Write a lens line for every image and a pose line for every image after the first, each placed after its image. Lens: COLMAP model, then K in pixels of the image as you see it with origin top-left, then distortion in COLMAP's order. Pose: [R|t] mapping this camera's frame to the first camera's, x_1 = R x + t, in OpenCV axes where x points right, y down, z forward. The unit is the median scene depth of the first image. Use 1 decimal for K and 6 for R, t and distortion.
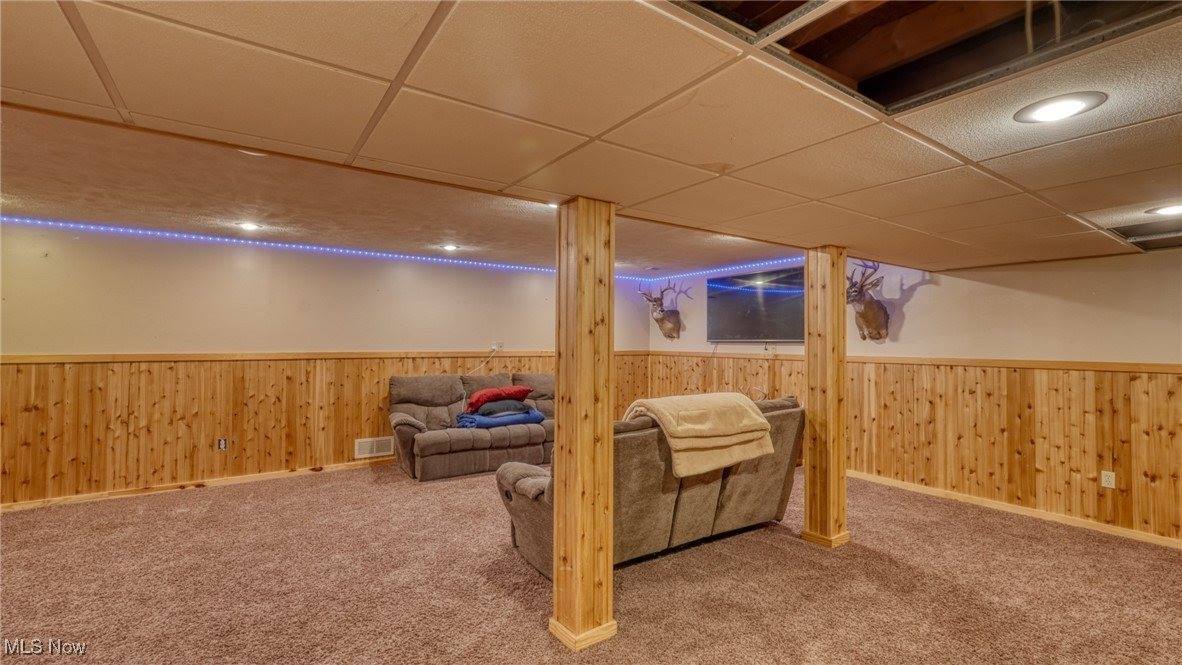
lens RADIAL K [[515.8, 0, 594.8], [0, 515.8, 331.4], [0, 0, 1]] dist [-0.016906, 0.008063]
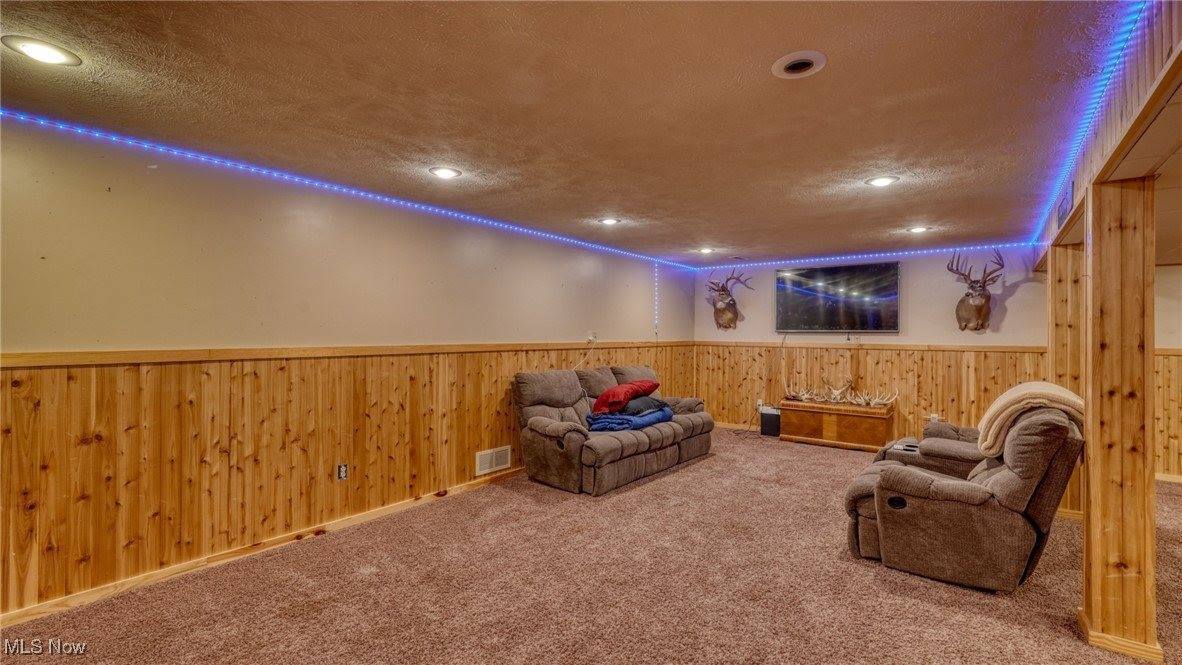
lens RADIAL K [[515.8, 0, 592.5], [0, 515.8, 333.3], [0, 0, 1]] dist [-0.016906, 0.008063]
pose [[0.953544, 0.000931, 0.301252, -0.592647], [-0.007634, 0.999749, 0.021072, 0.005548], [-0.301157, -0.022392, 0.953312, 0.197515]]
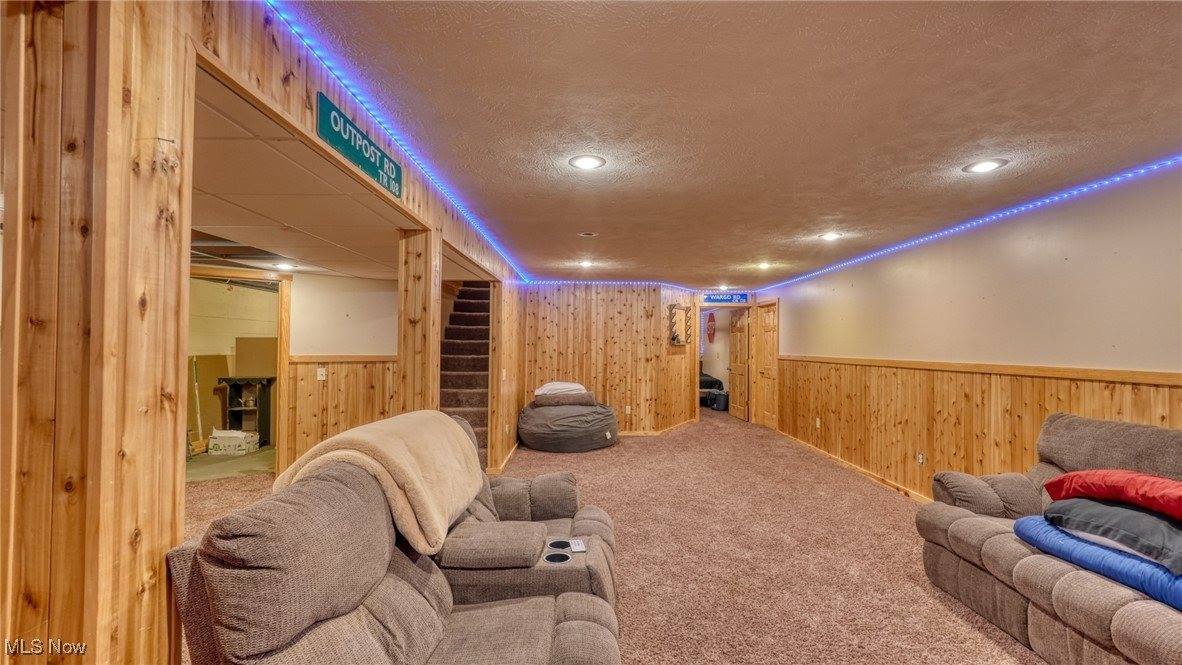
lens RADIAL K [[515.8, 0, 589.1], [0, 515.8, 338.3], [0, 0, 1]] dist [-0.016906, 0.008063]
pose [[-0.562432, -0.023592, -0.826507, 0.381517], [0.000997, 0.999573, -0.029211, 0.026578], [0.826843, -0.017253, -0.562169, 1.001150]]
